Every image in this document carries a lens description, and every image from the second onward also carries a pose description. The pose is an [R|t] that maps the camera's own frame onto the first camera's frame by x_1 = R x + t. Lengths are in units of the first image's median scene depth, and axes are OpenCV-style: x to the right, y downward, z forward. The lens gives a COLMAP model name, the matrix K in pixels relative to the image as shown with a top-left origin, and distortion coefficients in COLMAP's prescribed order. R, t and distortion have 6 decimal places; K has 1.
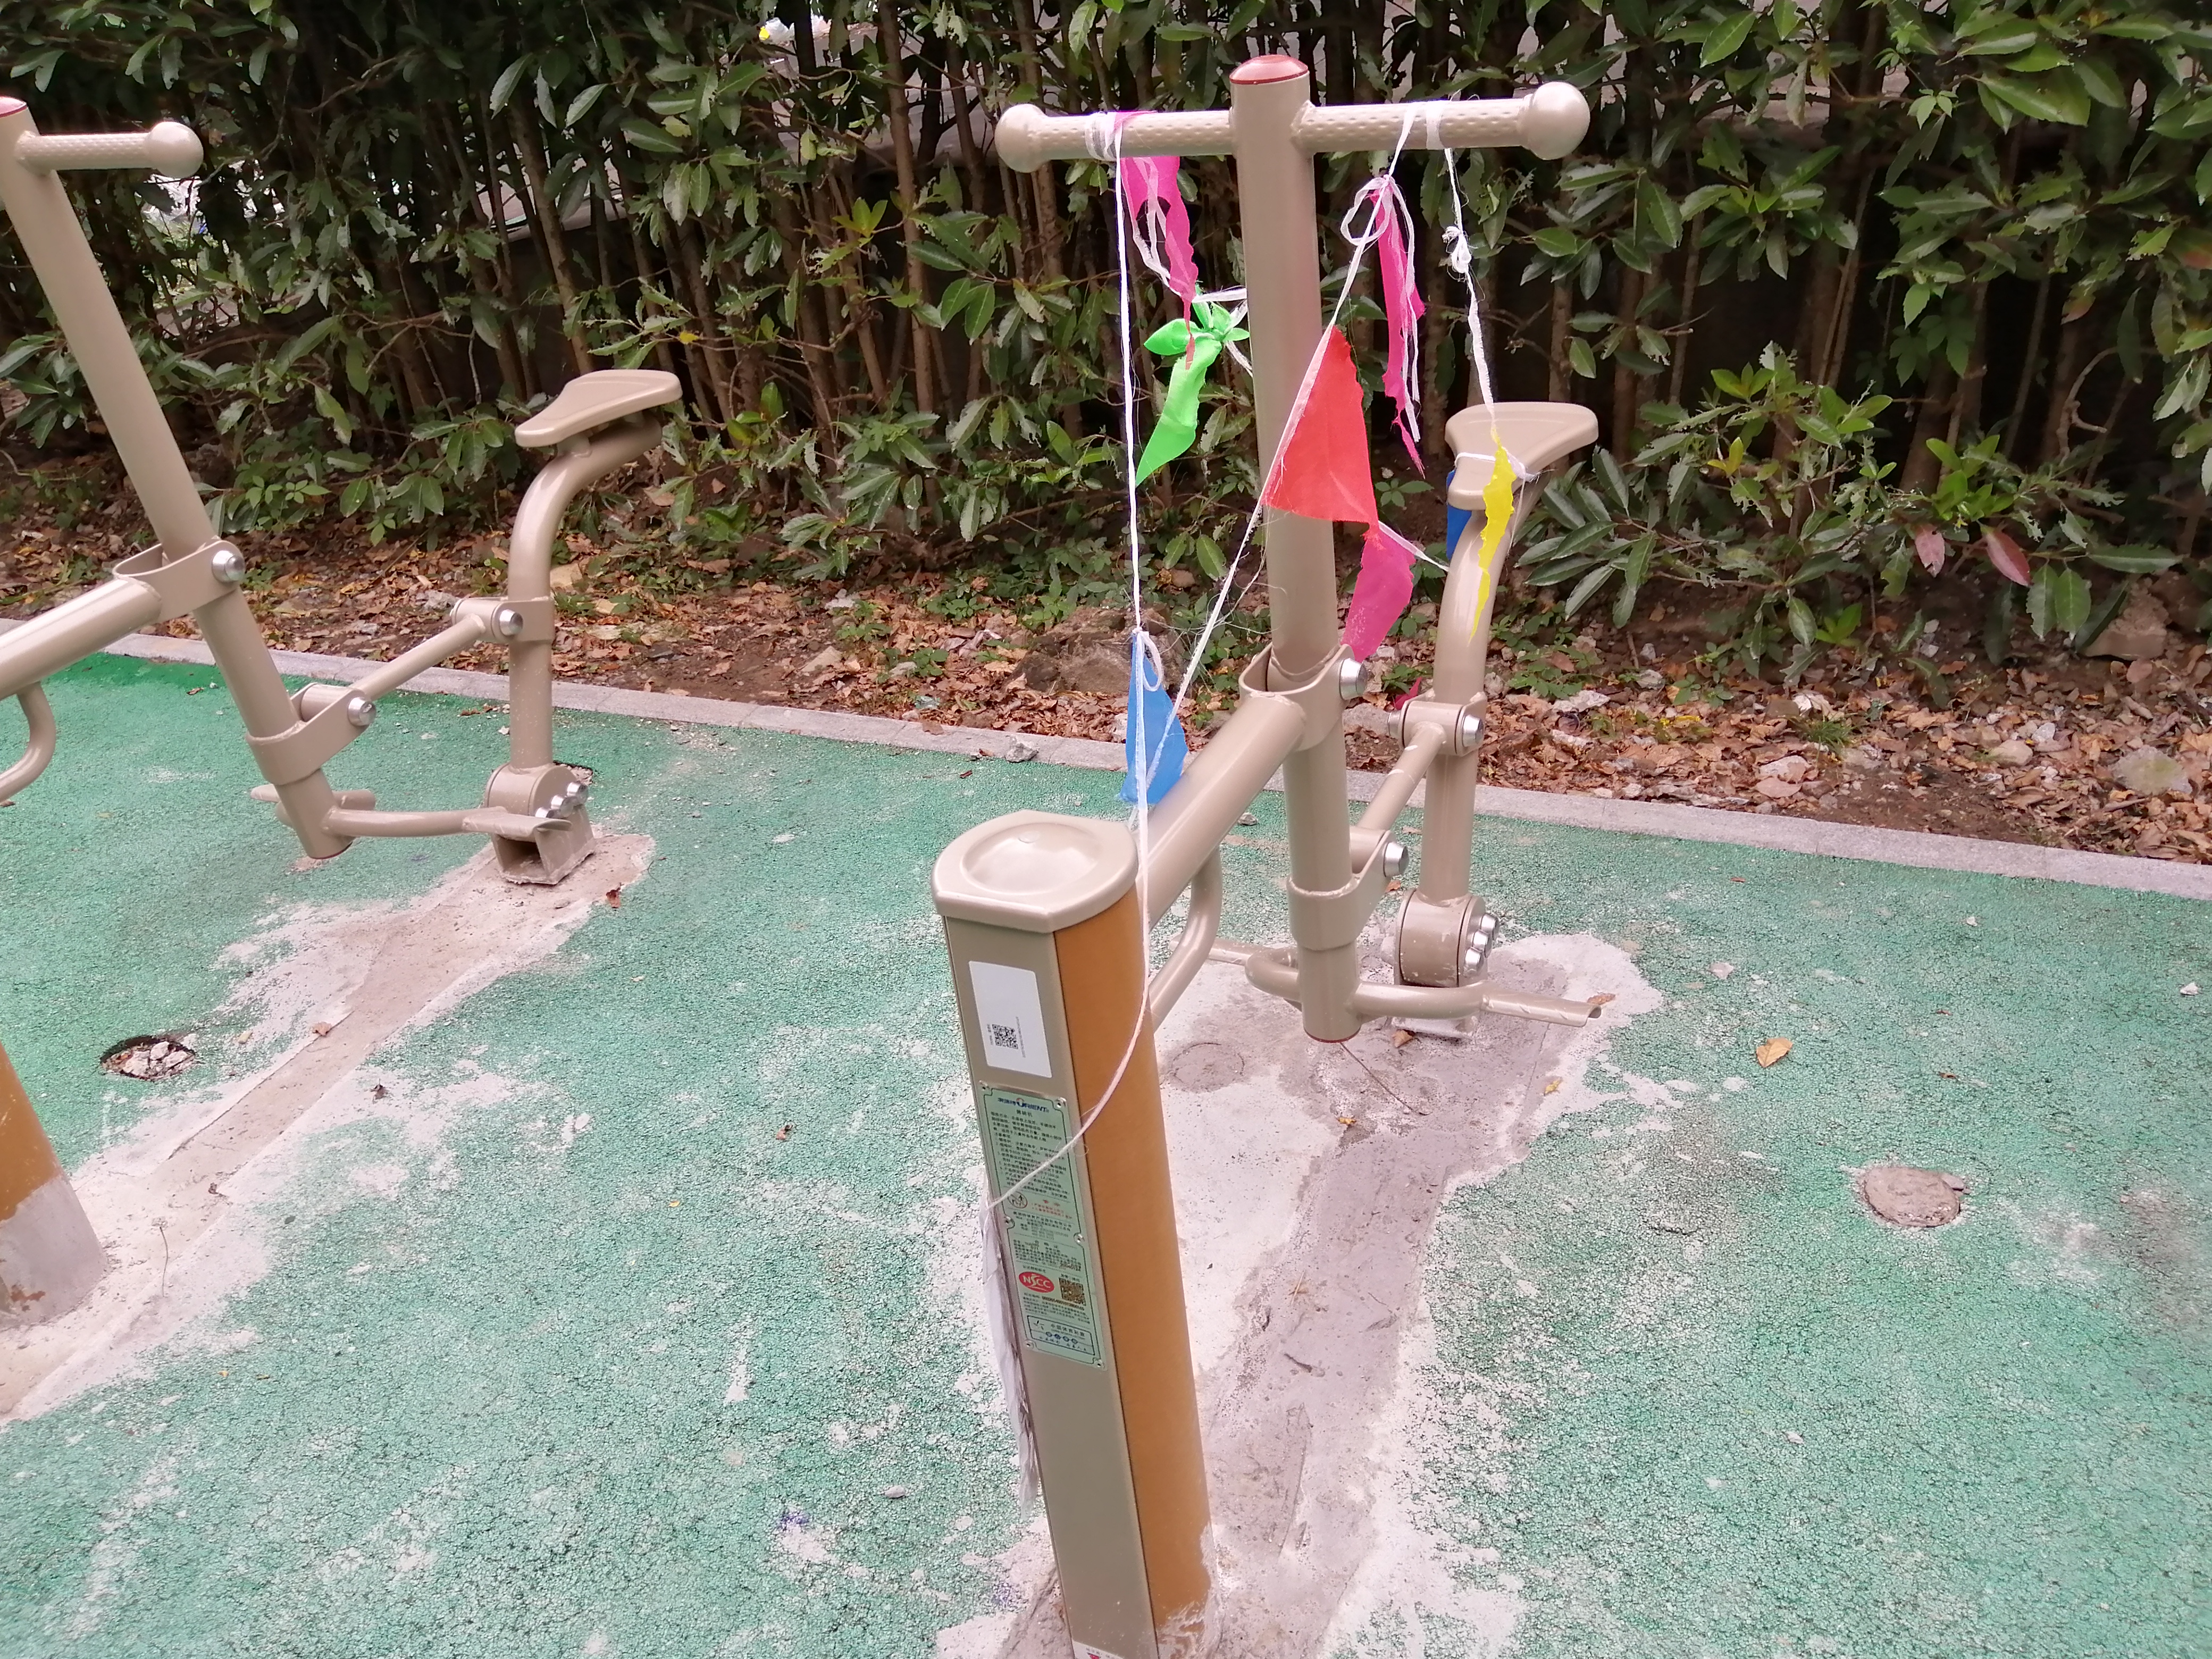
lens RADIAL K [[1767.6, 0, 1095.1], [0, 1767.6, 837.1], [0, 0, 1]] dist [0.125216, -0.260883]
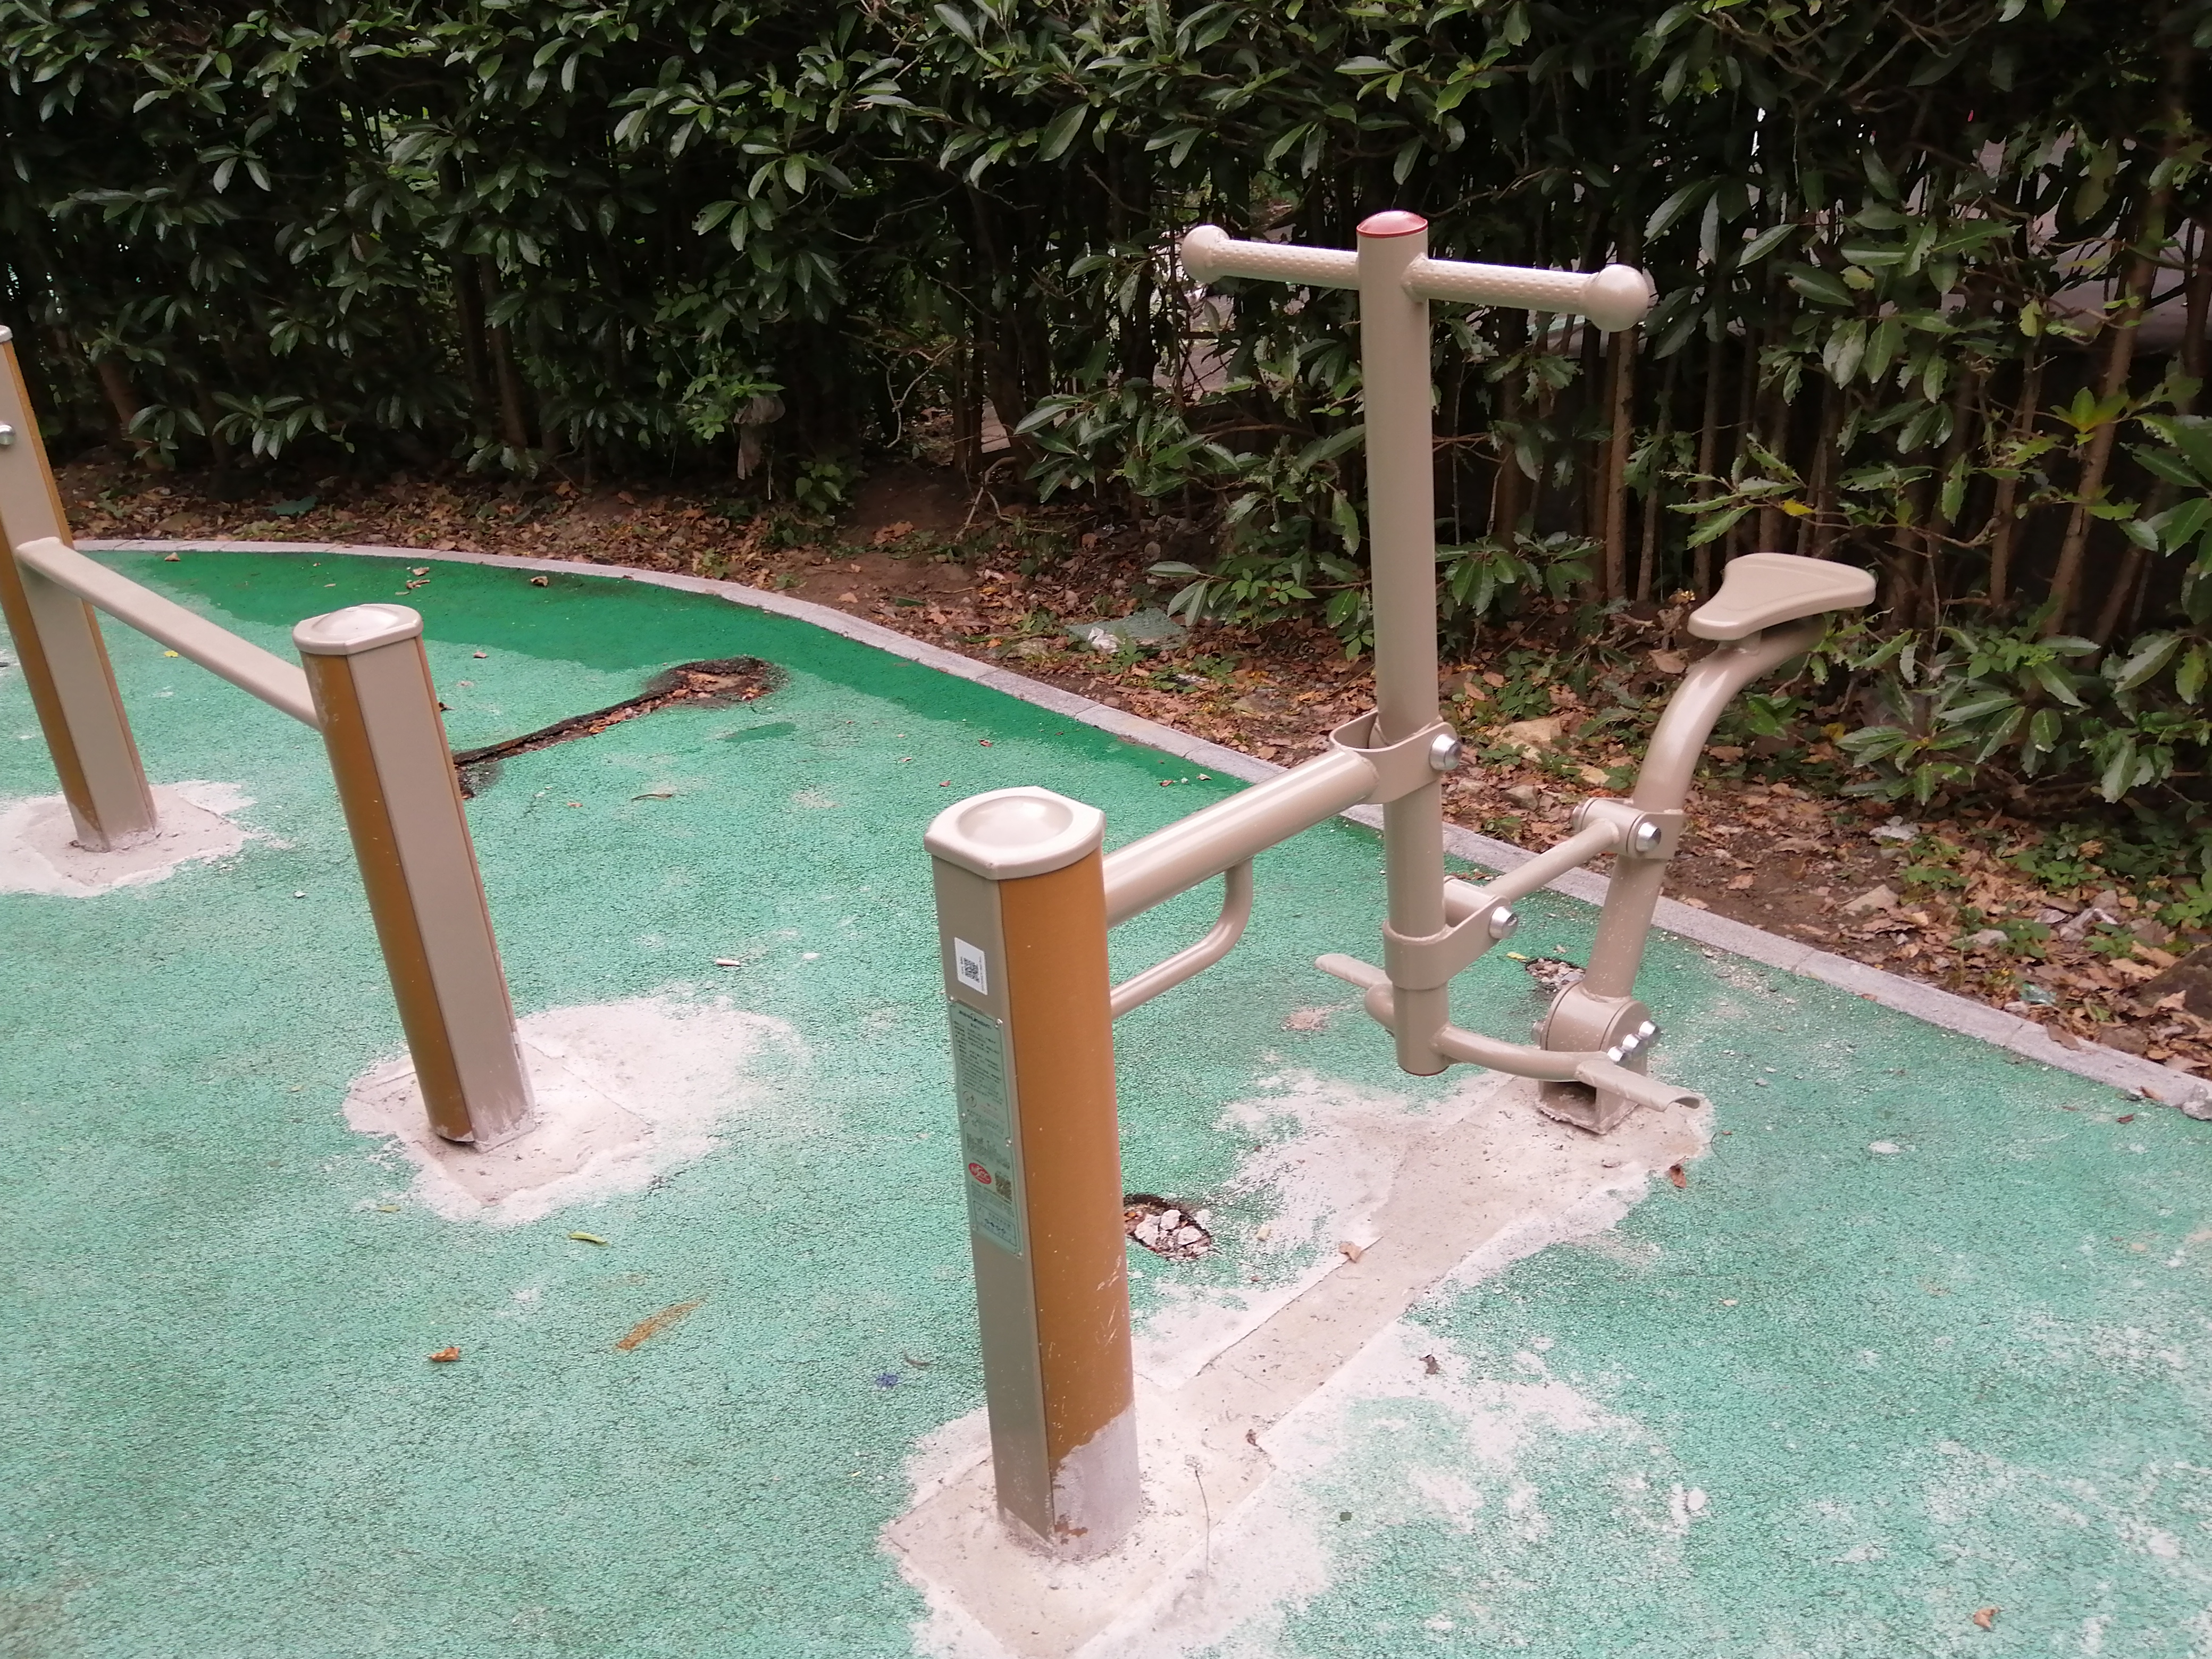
lens RADIAL K [[1760.7, 0, 1112.9], [0, 1760.7, 785.3], [0, 0, 1]] dist [0.134830, -0.238559]
pose [[0.924114, 0.205841, -0.321935, -0.231445], [-0.226875, 0.973498, -0.028803, -0.048322], [0.307474, 0.099657, 0.946323, 0.087881]]
